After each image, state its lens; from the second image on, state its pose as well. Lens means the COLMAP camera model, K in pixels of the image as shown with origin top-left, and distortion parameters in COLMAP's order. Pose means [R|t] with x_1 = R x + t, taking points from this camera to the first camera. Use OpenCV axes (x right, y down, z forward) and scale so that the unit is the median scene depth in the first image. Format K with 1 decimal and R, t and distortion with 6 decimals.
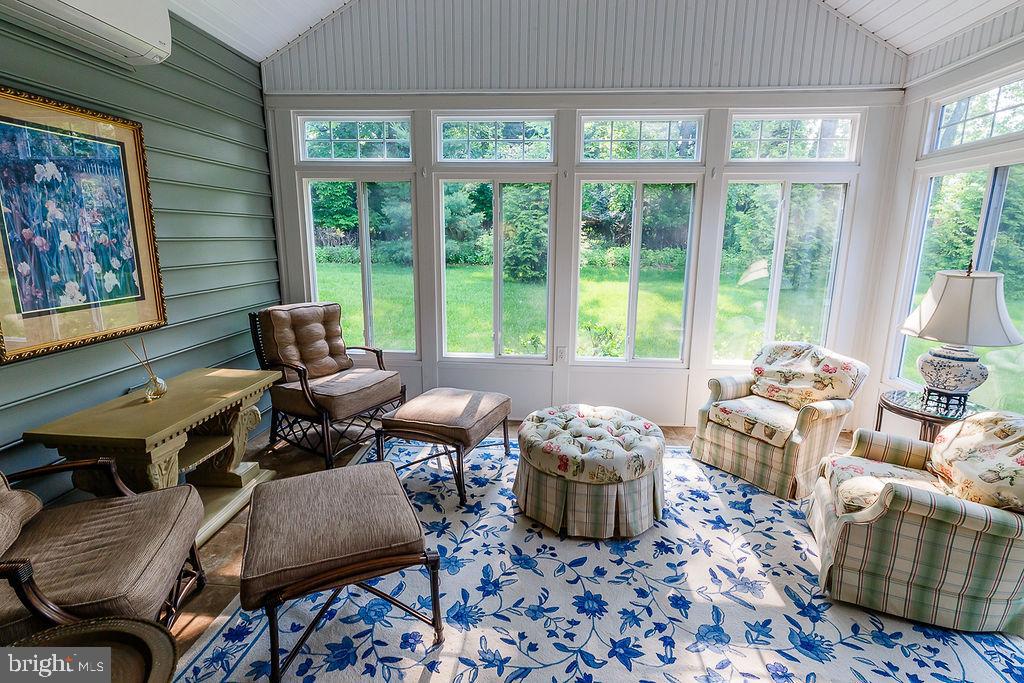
lens RADIAL K [[500.2, 0, 514.6], [0, 500.2, 336.6], [0, 0, 1]] dist [0.000829, -0.000952]
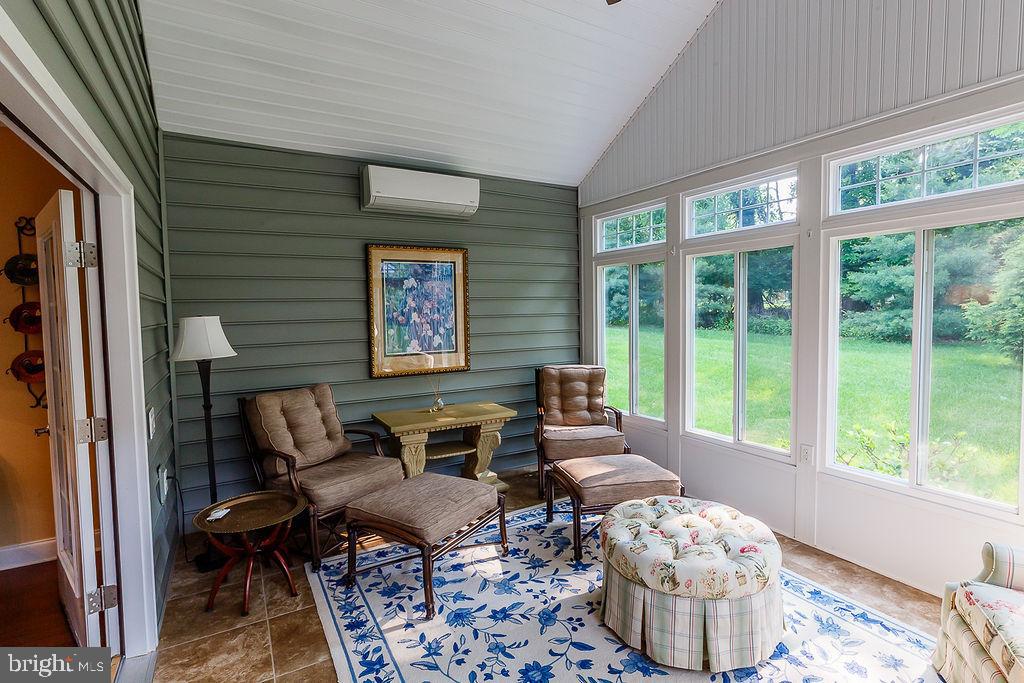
lens RADIAL K [[500.2, 0, 514.6], [0, 500.2, 336.6], [0, 0, 1]] dist [0.000829, -0.000952]
pose [[0.556628, 0.026112, -0.830352, 0.750313], [-0.143113, 0.987578, -0.064879, -0.048156], [0.818343, 0.154947, 0.553450, 0.245211]]
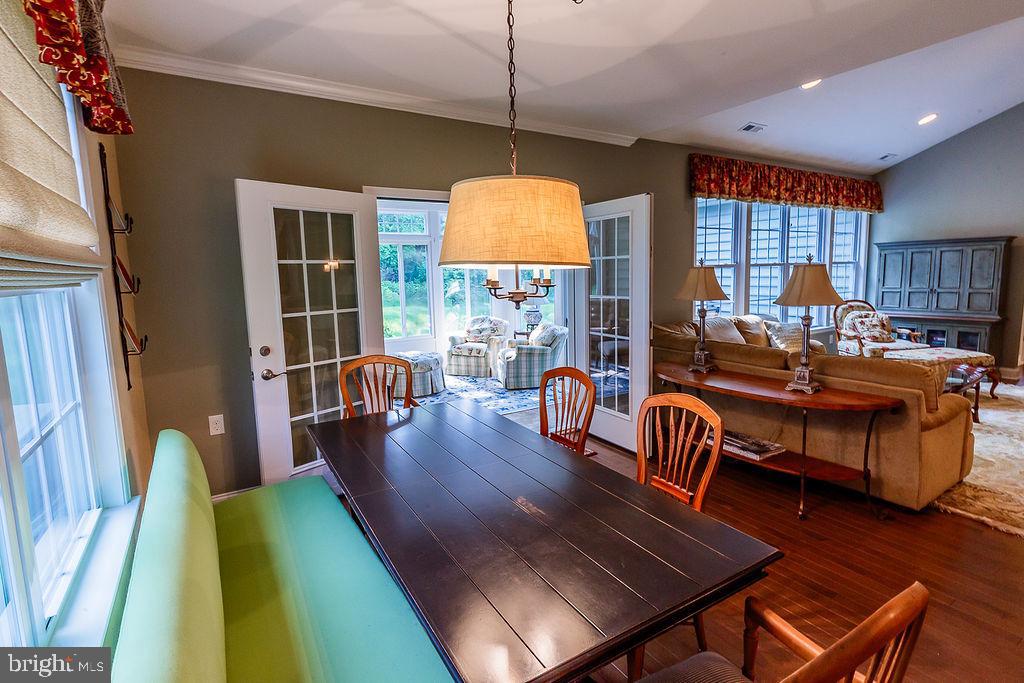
lens RADIAL K [[500.2, 0, 514.6], [0, 500.2, 336.6], [0, 0, 1]] dist [0.000829, -0.000952]
pose [[0.811131, -0.106755, 0.575038, -0.808333], [0.147643, 0.988732, -0.024704, 0.234442], [-0.565922, 0.104938, 0.817753, -1.193933]]
